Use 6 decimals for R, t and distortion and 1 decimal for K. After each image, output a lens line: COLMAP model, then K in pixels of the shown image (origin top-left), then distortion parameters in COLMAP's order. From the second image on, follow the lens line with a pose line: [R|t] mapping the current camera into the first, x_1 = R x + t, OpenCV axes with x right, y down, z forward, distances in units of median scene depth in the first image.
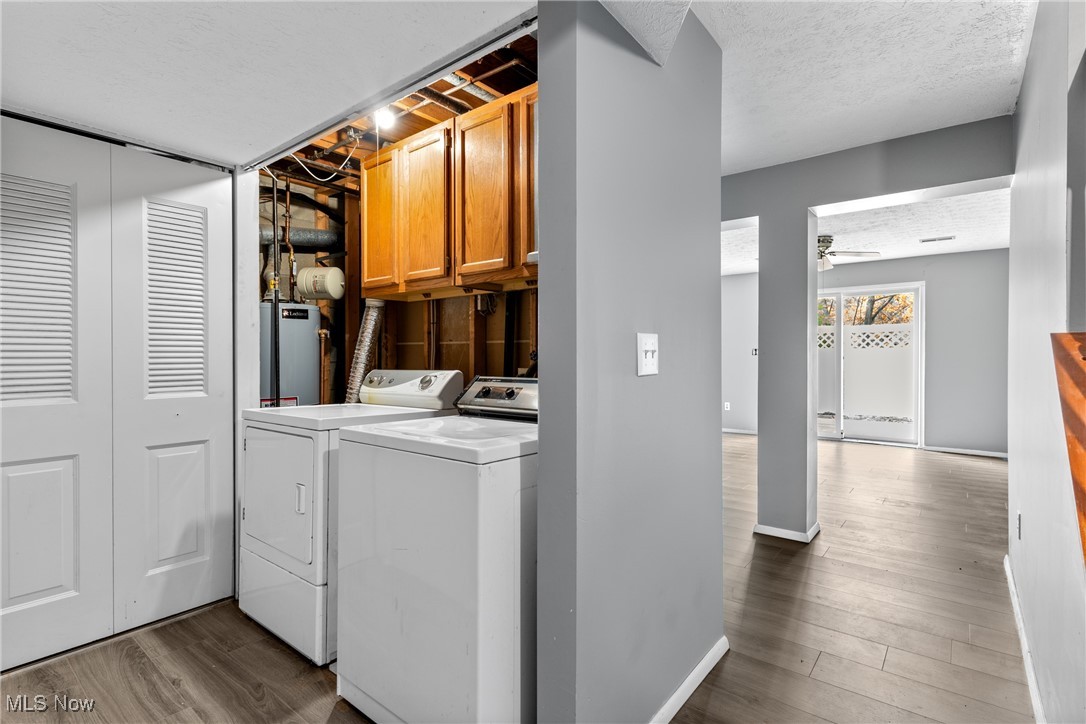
lens RADIAL K [[520.8, 0, 547.1], [0, 520.8, 352.2], [0, 0, 1]] dist [0.003105, -0.001320]
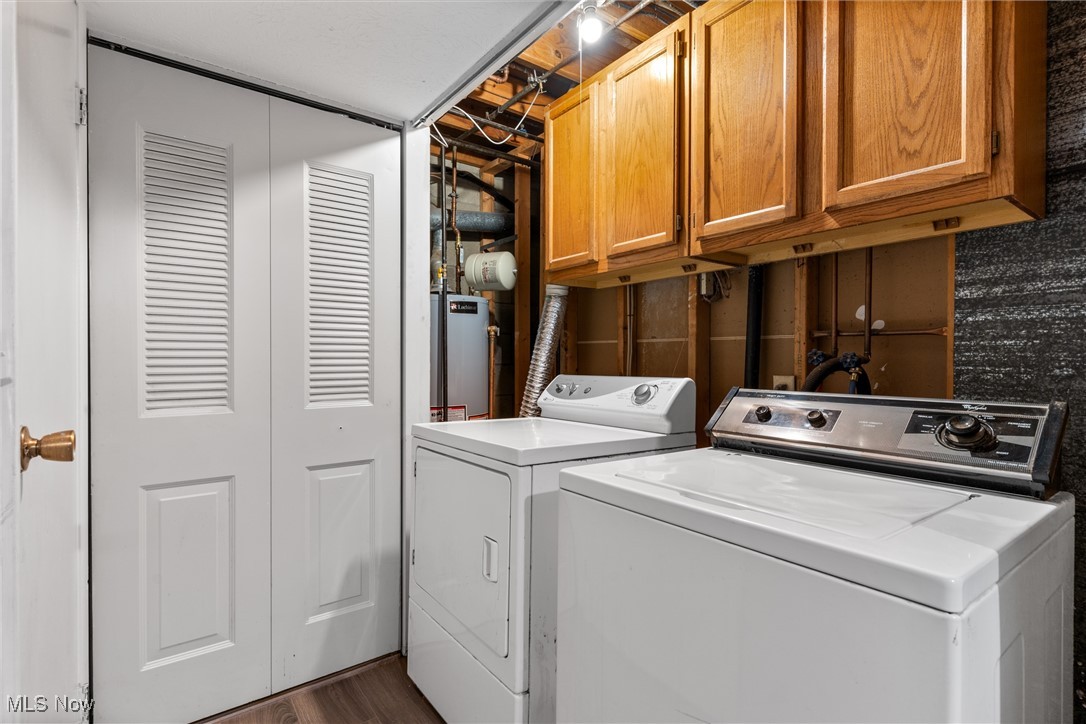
lens RADIAL K [[520.8, 0, 547.1], [0, 520.8, 352.2], [0, 0, 1]] dist [0.003105, -0.001320]
pose [[0.969082, 0.000890, -0.246736, -0.185226], [-0.002014, 0.999989, -0.004301, 0.003530], [0.246730, 0.004665, 0.969073, 0.275500]]
